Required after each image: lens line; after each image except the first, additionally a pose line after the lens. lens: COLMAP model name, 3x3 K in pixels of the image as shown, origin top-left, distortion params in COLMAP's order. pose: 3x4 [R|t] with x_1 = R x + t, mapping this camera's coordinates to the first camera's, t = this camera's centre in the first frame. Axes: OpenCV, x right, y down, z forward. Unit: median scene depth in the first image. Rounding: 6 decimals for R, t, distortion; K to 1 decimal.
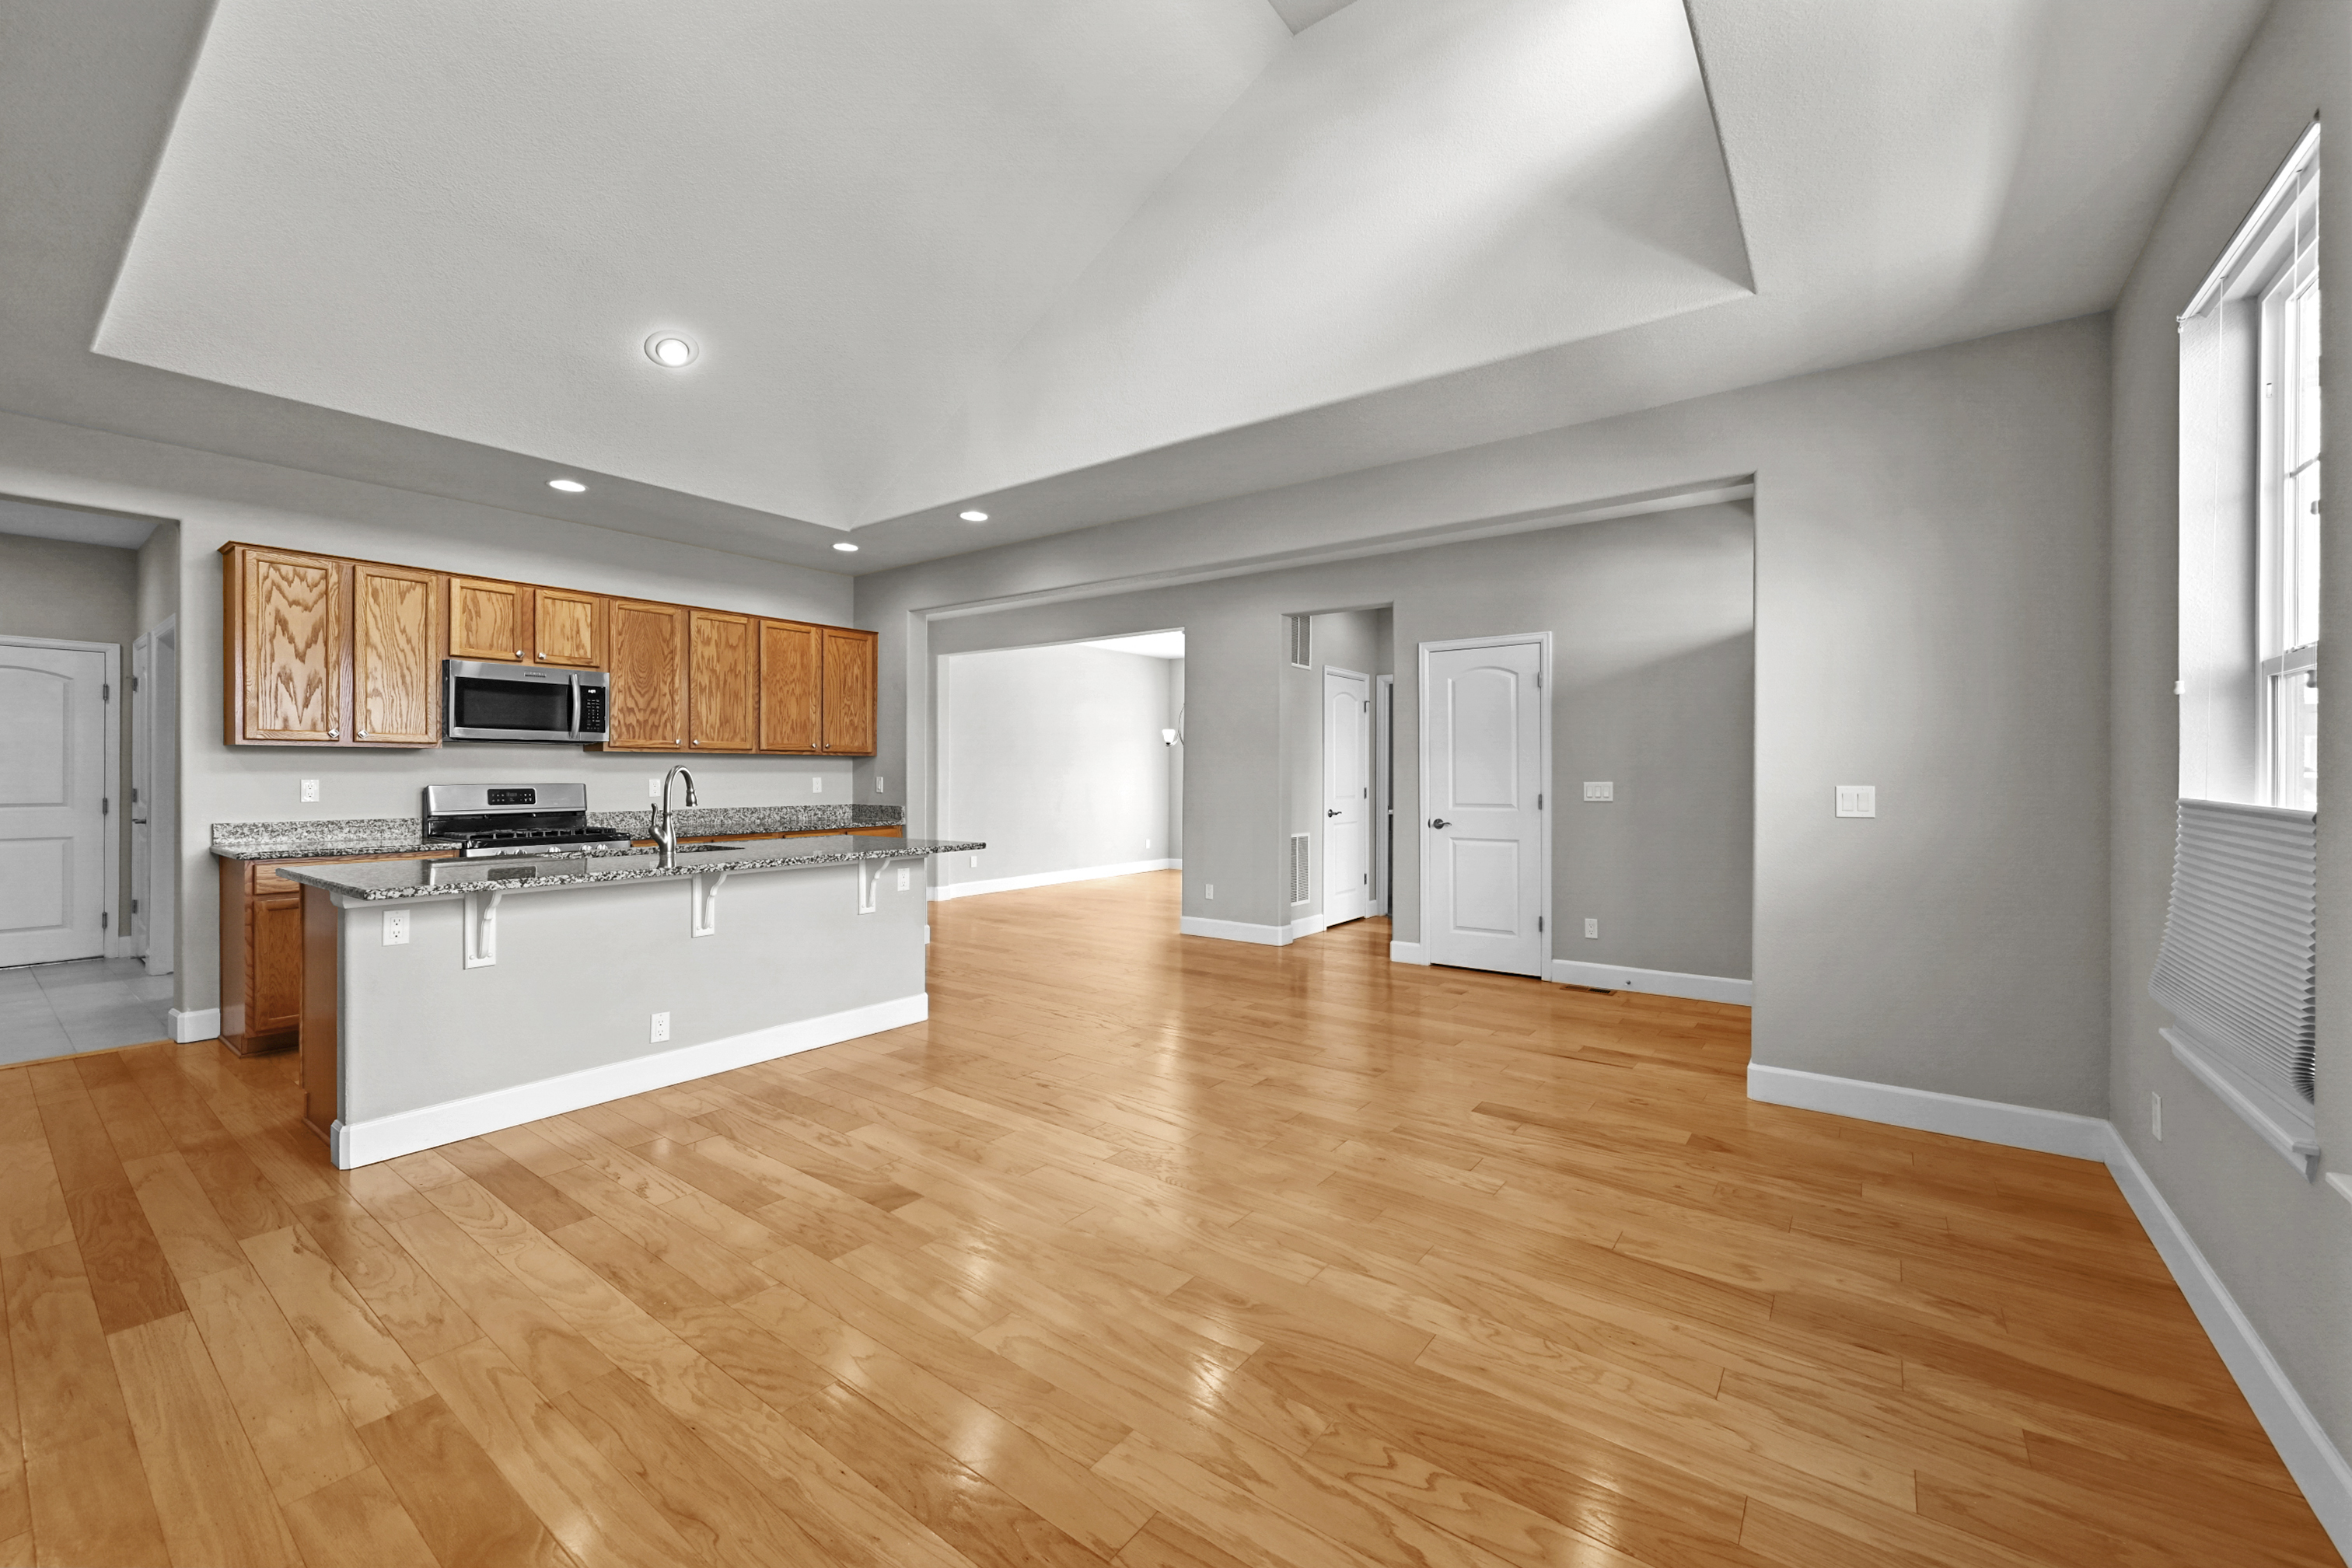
lens RADIAL K [[937.1, 0, 1175.3], [0, 937.1, 776.5], [0, 0, 1]] dist [-0.002057, 0.000446]
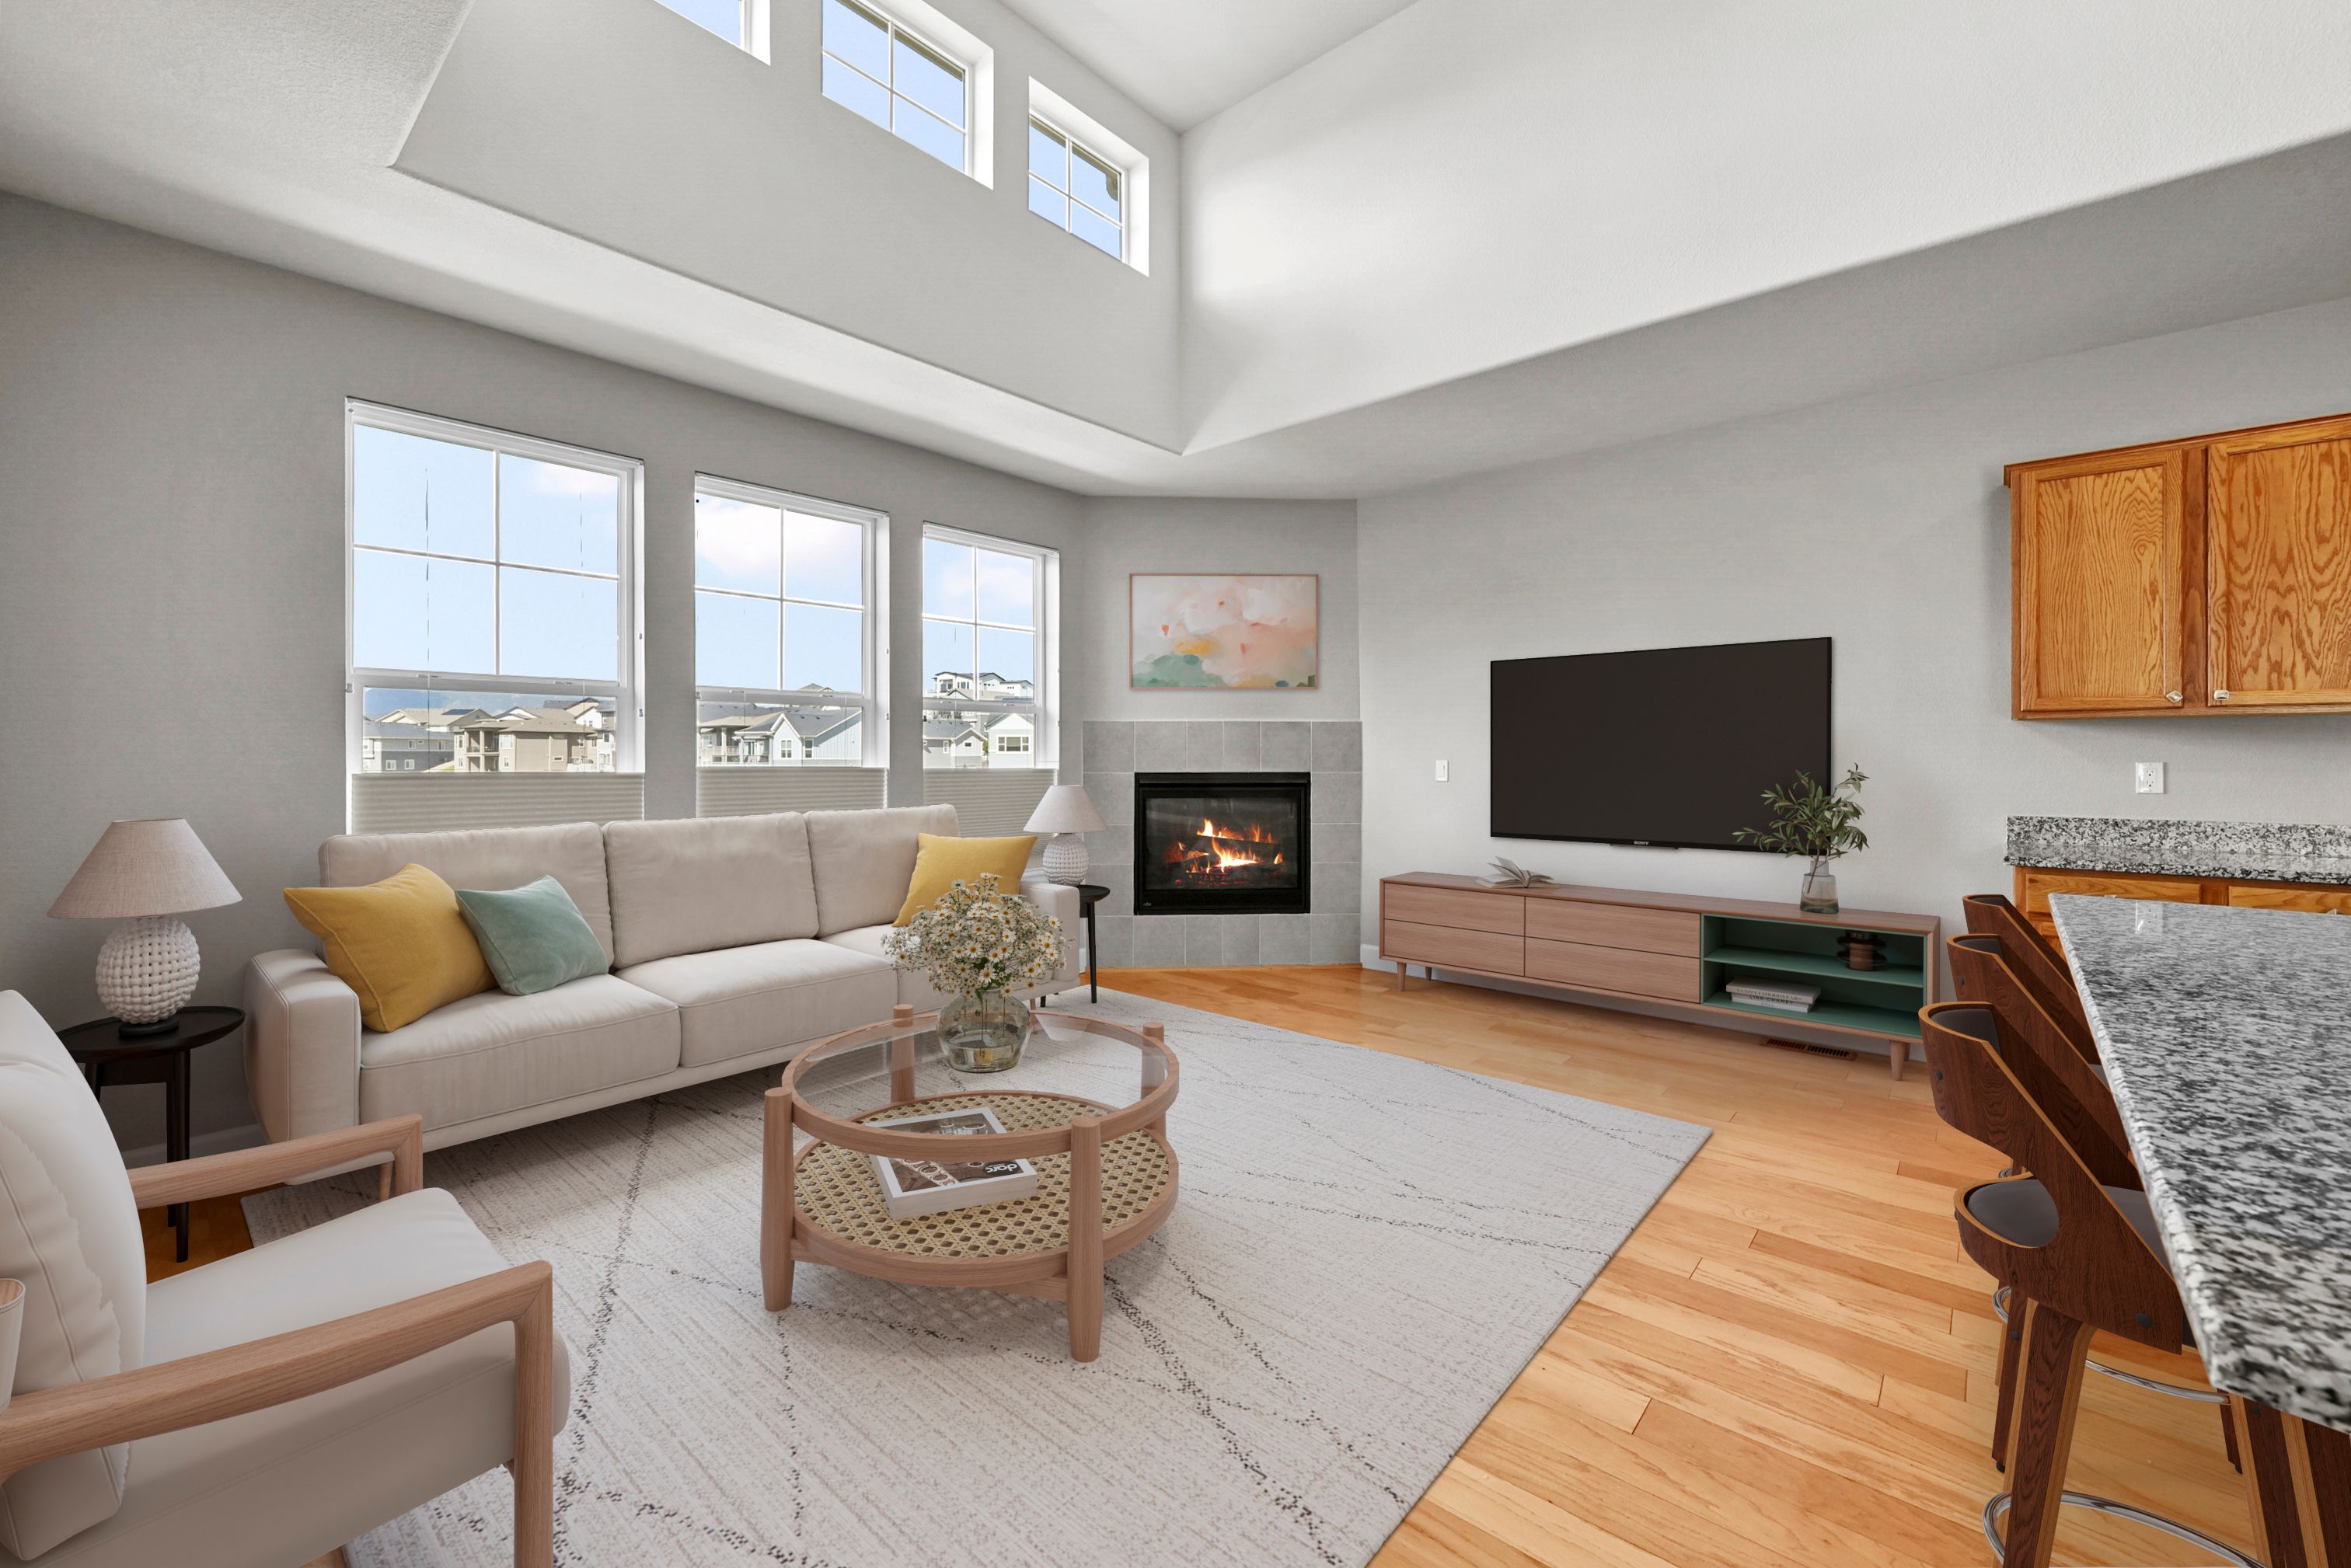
lens RADIAL K [[936.7, 0, 1174.4], [0, 936.7, 746.1], [0, 0, 1]] dist [-0.002057, 0.000446]
pose [[-0.997534, 0.000509, 0.070180, -0.069911], [0.000041, 0.999978, -0.006668, -0.003371], [-0.070182, -0.006648, -0.997512, 0.996248]]
